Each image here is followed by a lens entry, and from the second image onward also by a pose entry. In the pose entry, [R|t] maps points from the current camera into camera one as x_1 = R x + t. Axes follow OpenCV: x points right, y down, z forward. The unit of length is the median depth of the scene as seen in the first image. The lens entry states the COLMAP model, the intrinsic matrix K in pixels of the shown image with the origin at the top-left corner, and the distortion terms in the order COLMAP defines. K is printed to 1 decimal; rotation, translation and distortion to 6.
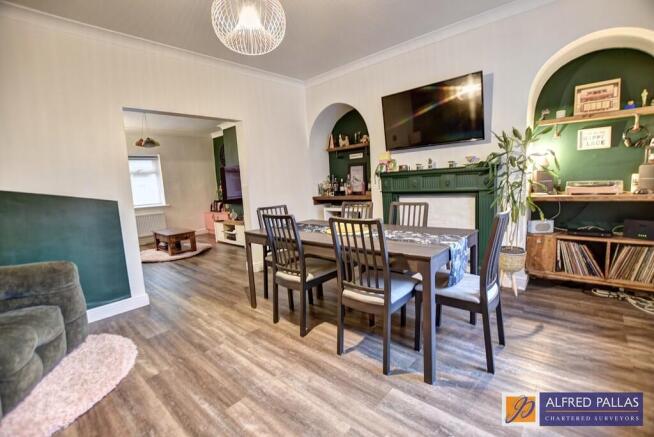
lens RADIAL K [[284.9, 0, 333.5], [0, 284.9, 216.4], [0, 0, 1]] dist [-0.025394, -0.000097]
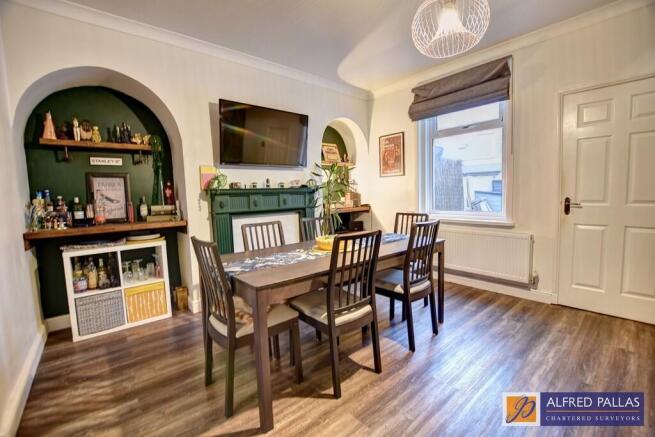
lens RADIAL K [[285.3, 0, 334.1], [0, 285.3, 216.4], [0, 0, 1]] dist [-0.025394, -0.000097]
pose [[0.147853, -0.029125, 0.988580, -0.610773], [0.140939, 0.989985, 0.008087, -0.041131], [-0.978916, 0.138134, 0.150478, 0.605777]]
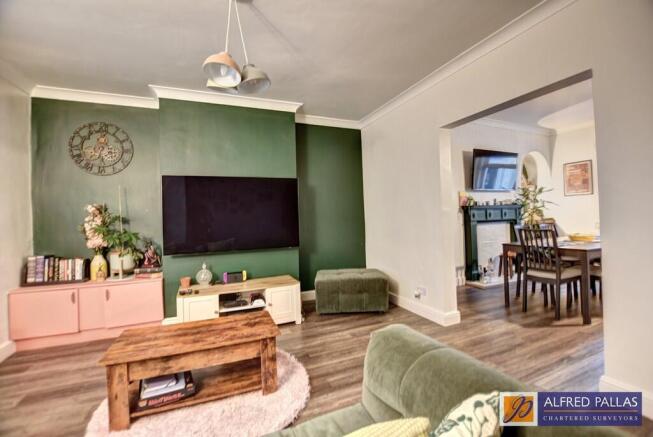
lens RADIAL K [[284.4, 0, 333.0], [0, 284.4, 216.4], [0, 0, 1]] dist [-0.025394, -0.000097]
pose [[0.436491, 0.043732, 0.898645, -1.301769], [0.117567, 0.987481, -0.105160, -0.051903], [-0.891994, 0.151552, 0.425885, 1.097906]]
